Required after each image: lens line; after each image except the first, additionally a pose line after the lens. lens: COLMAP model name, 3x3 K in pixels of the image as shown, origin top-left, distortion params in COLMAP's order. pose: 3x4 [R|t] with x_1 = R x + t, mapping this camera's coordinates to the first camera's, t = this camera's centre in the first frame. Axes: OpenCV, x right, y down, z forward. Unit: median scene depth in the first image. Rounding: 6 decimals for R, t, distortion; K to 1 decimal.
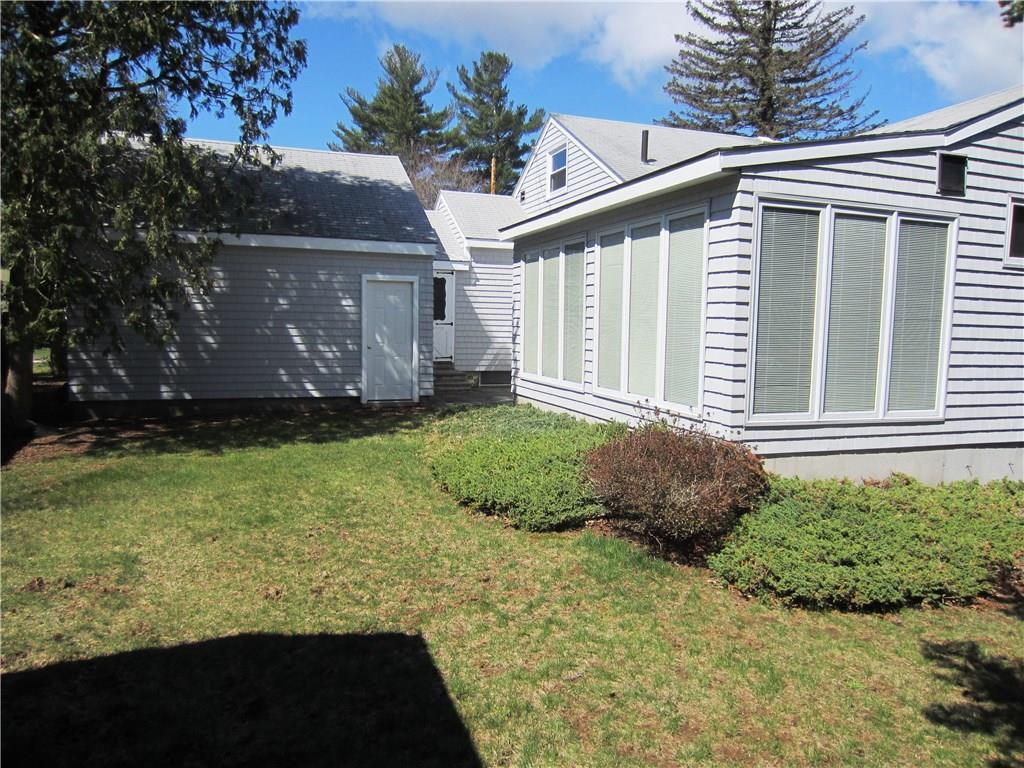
lens RADIAL K [[722.0, 0, 512.0], [0, 722.0, 384.0], [0, 0, 1]] dist [-0.006412, 0.000014]
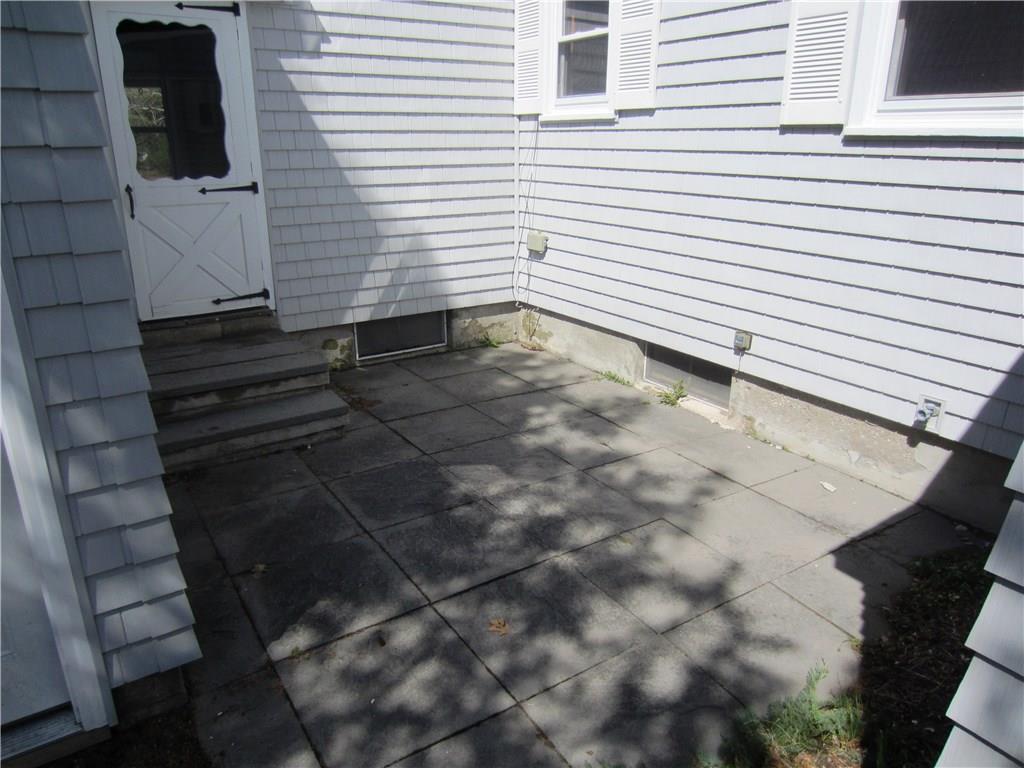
lens RADIAL K [[722.0, 0, 512.0], [0, 722.0, 384.0], [0, 0, 1]] dist [-0.006412, 0.000014]
pose [[0.970731, -0.089647, 0.222811, -0.051864], [0.032658, 0.968378, 0.247341, -0.073295], [-0.237938, -0.232825, 0.942962, 0.653188]]
